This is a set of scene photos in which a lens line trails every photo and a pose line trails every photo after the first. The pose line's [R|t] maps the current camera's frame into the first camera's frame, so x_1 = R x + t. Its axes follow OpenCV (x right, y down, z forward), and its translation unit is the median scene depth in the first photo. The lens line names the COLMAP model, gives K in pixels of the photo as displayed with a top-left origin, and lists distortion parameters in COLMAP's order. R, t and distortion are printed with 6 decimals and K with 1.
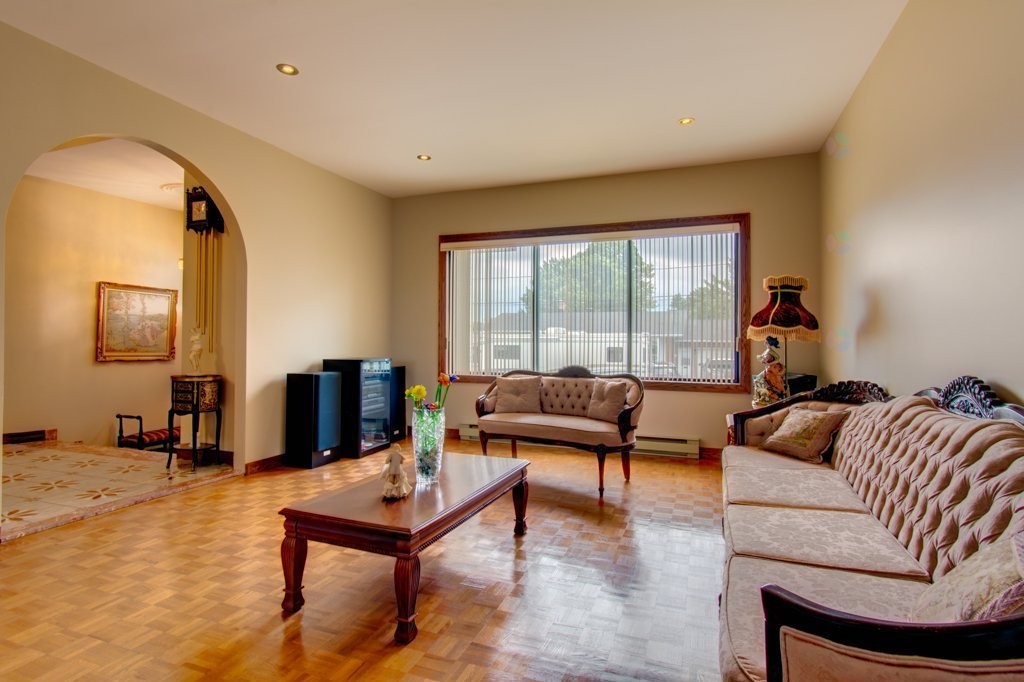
lens RADIAL K [[515.1, 0, 516.2], [0, 515.1, 334.4], [0, 0, 1]] dist [-0.002260, -0.000706]
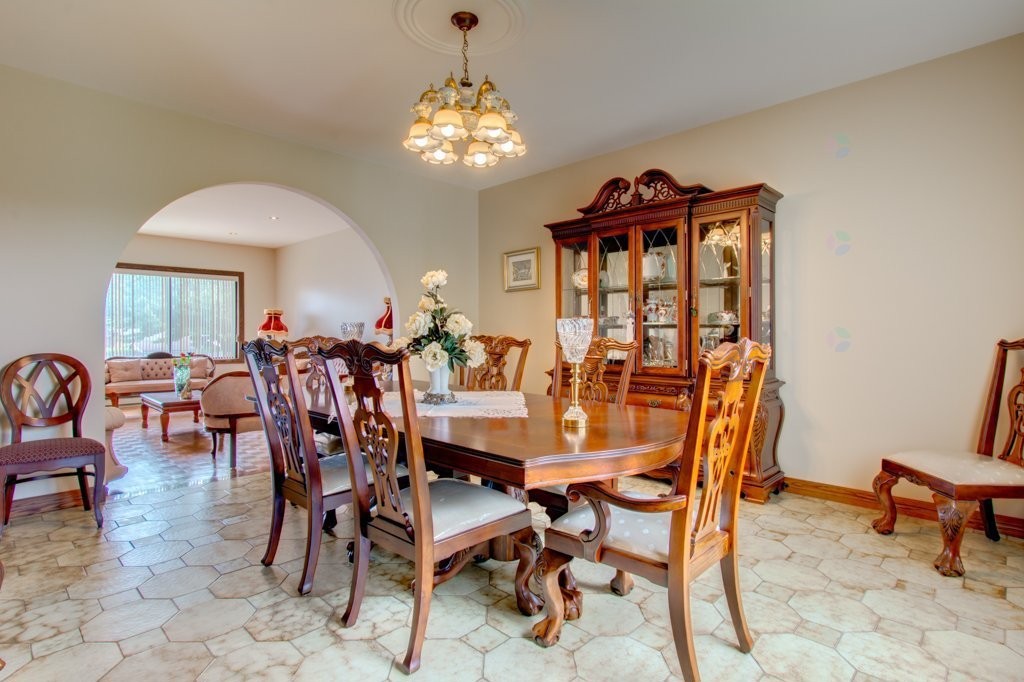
lens RADIAL K [[515.1, 0, 516.2], [0, 515.1, 334.4], [0, 0, 1]] dist [-0.002260, -0.000706]
pose [[0.398885, -0.005911, 0.916982, -1.015380], [-0.003376, 0.999963, 0.007915, -0.017012], [-0.916995, -0.006253, 0.398850, -0.812019]]
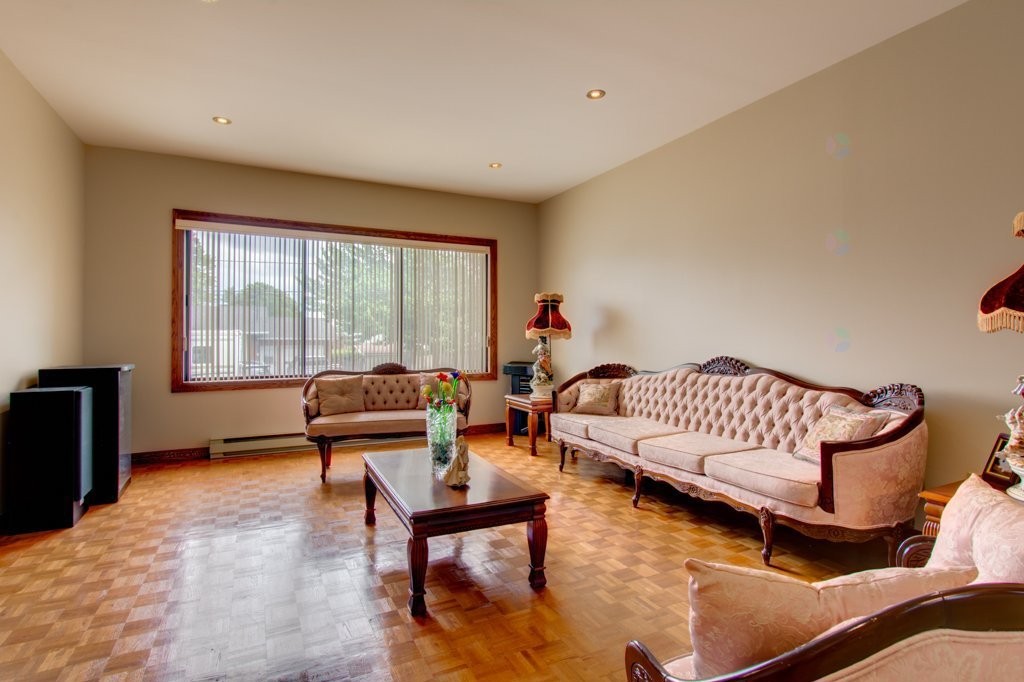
lens RADIAL K [[515.1, 0, 516.2], [0, 515.1, 334.4], [0, 0, 1]] dist [-0.002260, -0.000706]
pose [[0.680115, 0.000434, 0.733105, -0.493782], [-0.004637, 0.999982, 0.003710, -0.004056], [-0.733090, -0.005922, 0.680105, 0.086888]]
